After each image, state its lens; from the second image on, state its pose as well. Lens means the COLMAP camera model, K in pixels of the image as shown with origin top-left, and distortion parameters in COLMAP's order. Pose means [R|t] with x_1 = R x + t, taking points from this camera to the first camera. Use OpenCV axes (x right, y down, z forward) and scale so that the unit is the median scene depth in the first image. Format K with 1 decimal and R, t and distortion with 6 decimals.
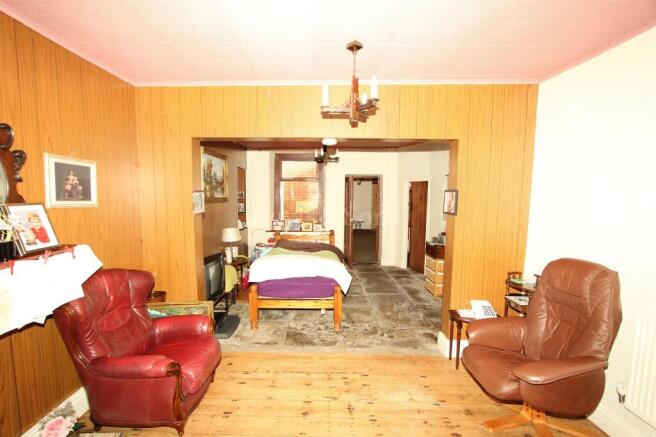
lens RADIAL K [[307.1, 0, 325.2], [0, 307.1, 221.3], [0, 0, 1]] dist [-0.015347, -0.000110]
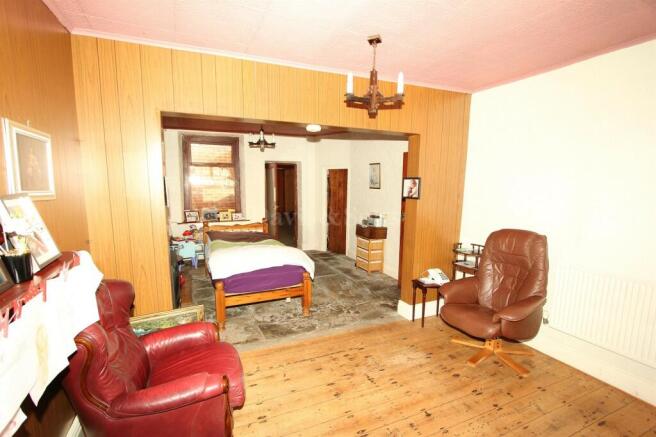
lens RADIAL K [[307.1, 0, 325.2], [0, 307.1, 221.3], [0, 0, 1]] dist [-0.015347, -0.000110]
pose [[0.911163, -0.051849, 0.408770, -0.350184], [0.034460, 0.998165, 0.049794, -0.006084], [-0.410602, -0.031284, 0.911278, 0.065038]]
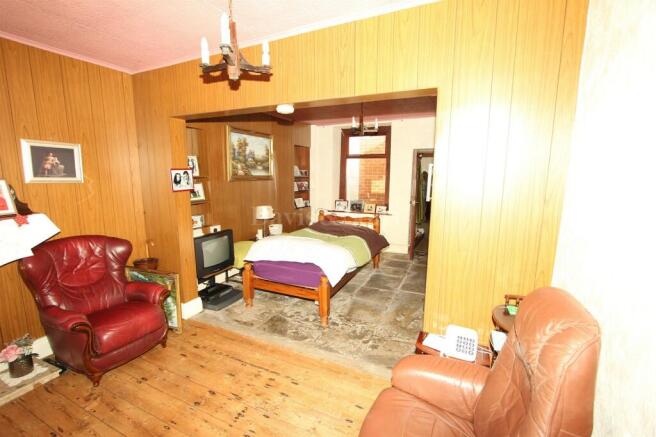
lens RADIAL K [[307.1, 0, 325.2], [0, 307.1, 221.3], [0, 0, 1]] dist [-0.015347, -0.000110]
pose [[0.900313, 0.065968, -0.430215, 0.470463], [-0.036975, 0.996466, 0.075417, -0.015814], [0.433670, -0.051992, 0.899570, 0.246465]]
